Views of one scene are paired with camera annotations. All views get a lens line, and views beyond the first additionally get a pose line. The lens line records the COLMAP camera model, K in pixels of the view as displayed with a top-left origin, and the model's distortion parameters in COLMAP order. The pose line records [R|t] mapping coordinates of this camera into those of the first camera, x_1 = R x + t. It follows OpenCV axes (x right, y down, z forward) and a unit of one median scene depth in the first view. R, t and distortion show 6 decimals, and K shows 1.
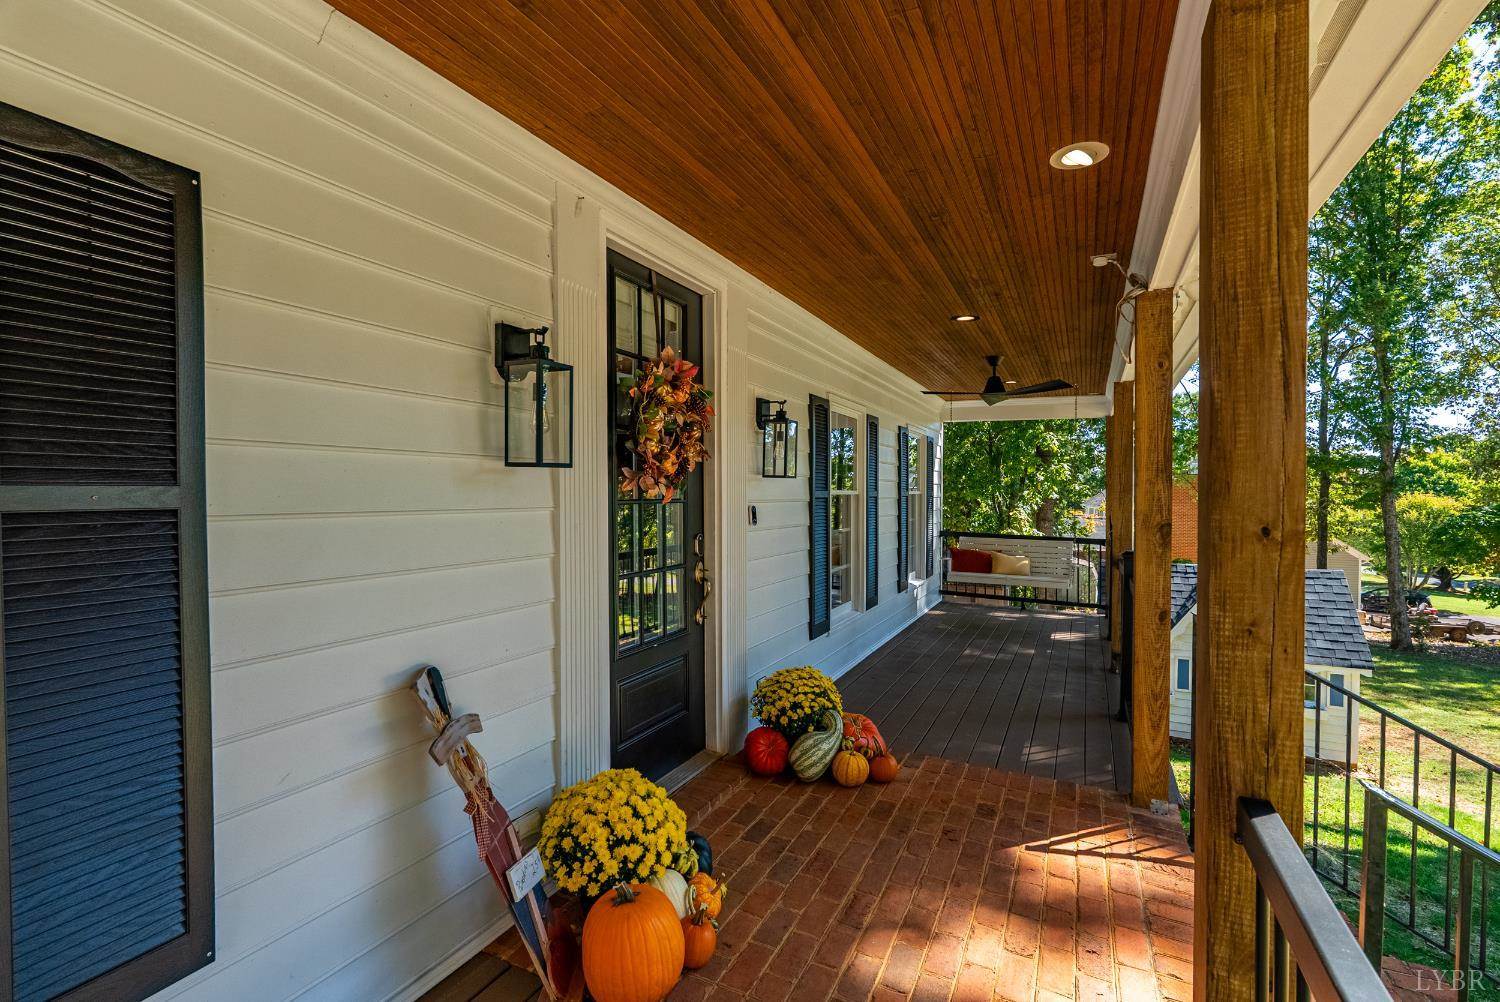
lens RADIAL K [[680.7, 0, 750.0], [0, 680.7, 501.0], [0, 0, 1]] dist [-0.000065, -0.000009]
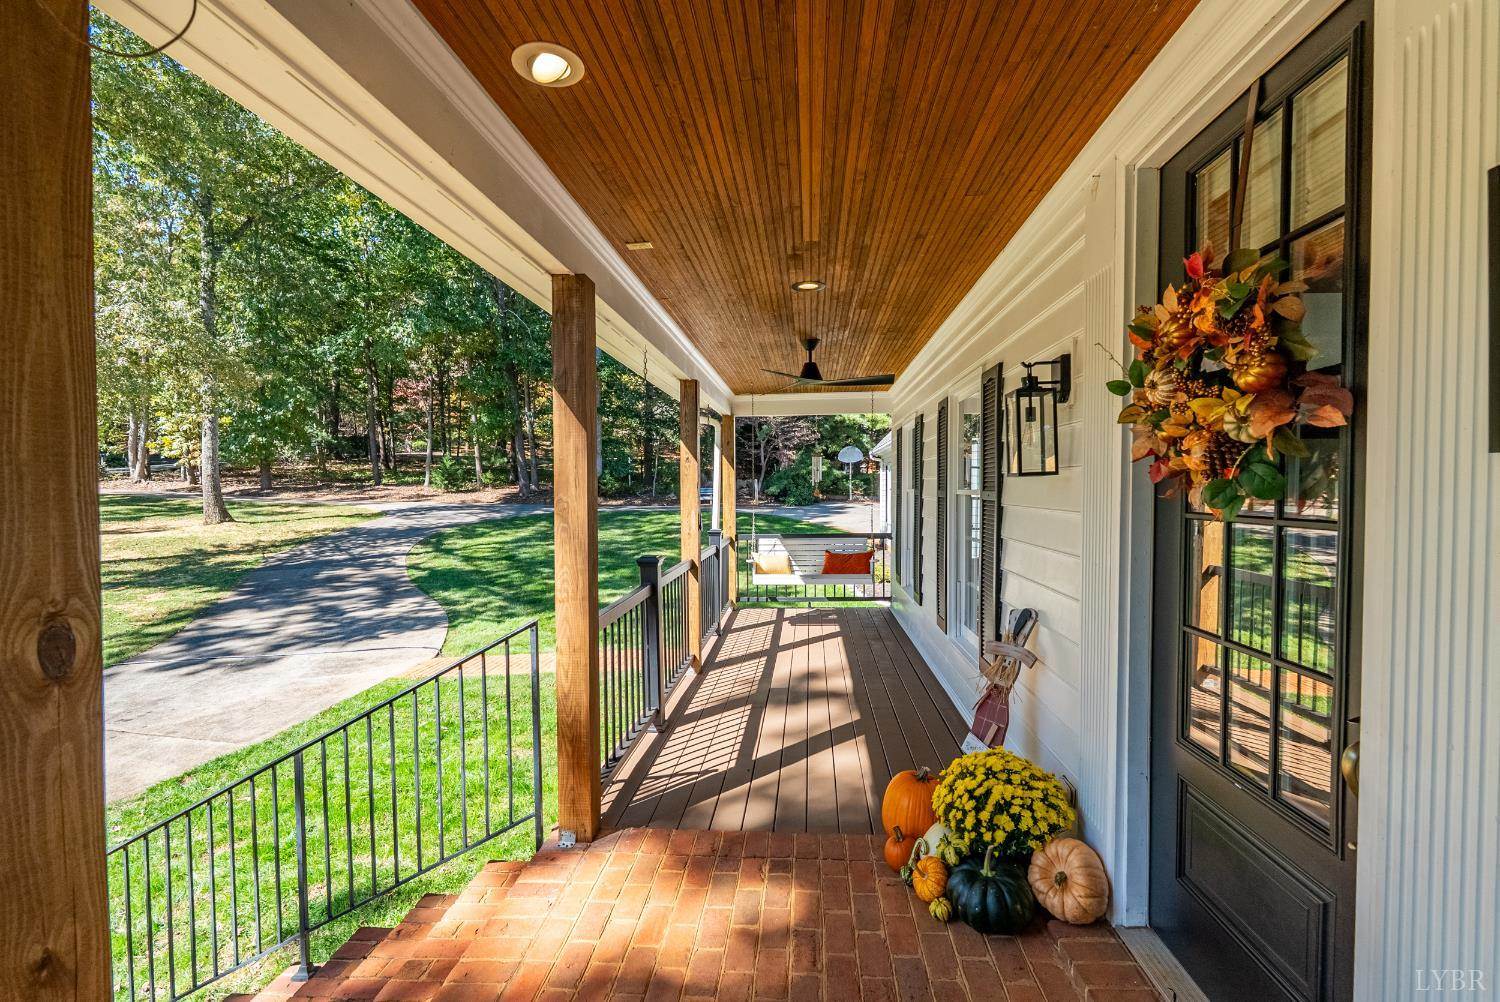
lens RADIAL K [[680.7, 0, 750.0], [0, 680.7, 501.0], [0, 0, 1]] dist [-0.000065, -0.000009]
pose [[-0.932454, 0.011817, -0.361095, 0.555899], [-0.002749, 0.999204, 0.039800, -0.049353], [0.361277, 0.038105, -0.931680, 1.821040]]
